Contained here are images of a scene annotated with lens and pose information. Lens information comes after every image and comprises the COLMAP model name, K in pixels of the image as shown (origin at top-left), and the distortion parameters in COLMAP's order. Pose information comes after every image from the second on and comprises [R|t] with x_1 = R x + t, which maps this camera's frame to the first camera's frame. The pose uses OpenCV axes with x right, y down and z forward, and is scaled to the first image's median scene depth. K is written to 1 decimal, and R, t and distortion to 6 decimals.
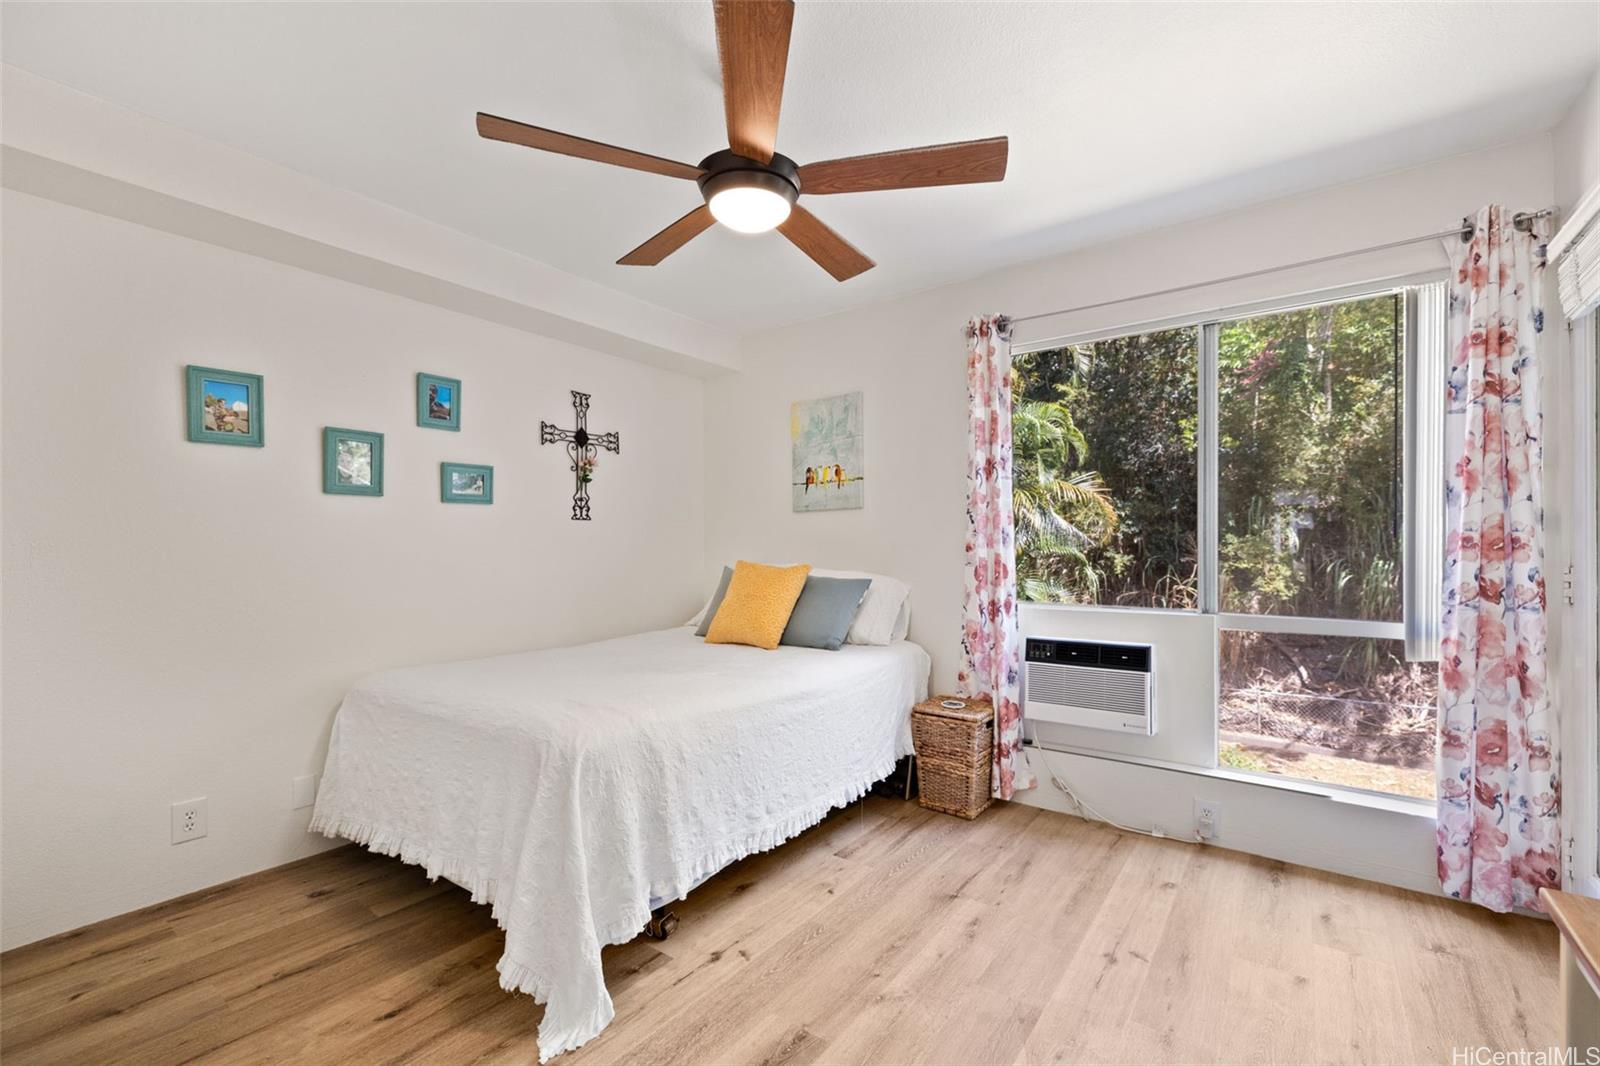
lens RADIAL K [[692.4, 0, 812.2], [0, 692.4, 544.2], [0, 0, 1]] dist [-0.002445, 0.000006]
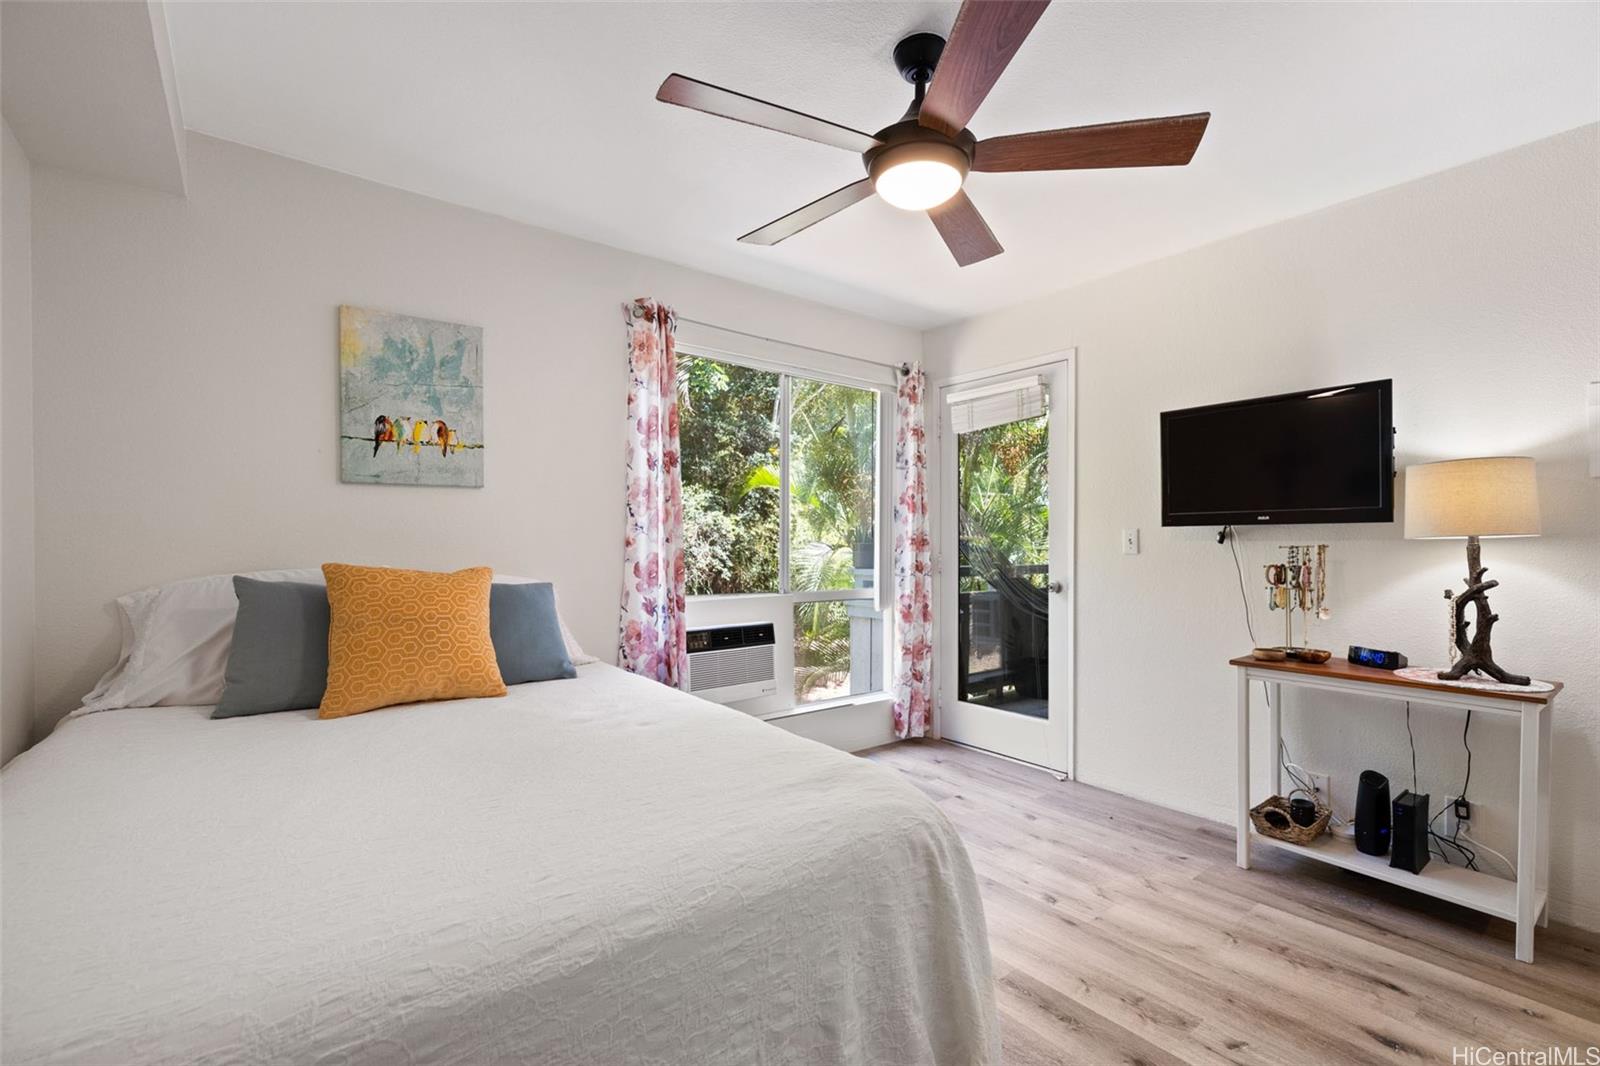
lens RADIAL K [[692.4, 0, 813.1], [0, 692.4, 542.4], [0, 0, 1]] dist [-0.002445, 0.000006]
pose [[0.255953, 0.009343, 0.966644, -0.542791], [-0.002551, 0.999956, -0.008989, 0.010985], [-0.966686, -0.000165, 0.255965, 0.477282]]
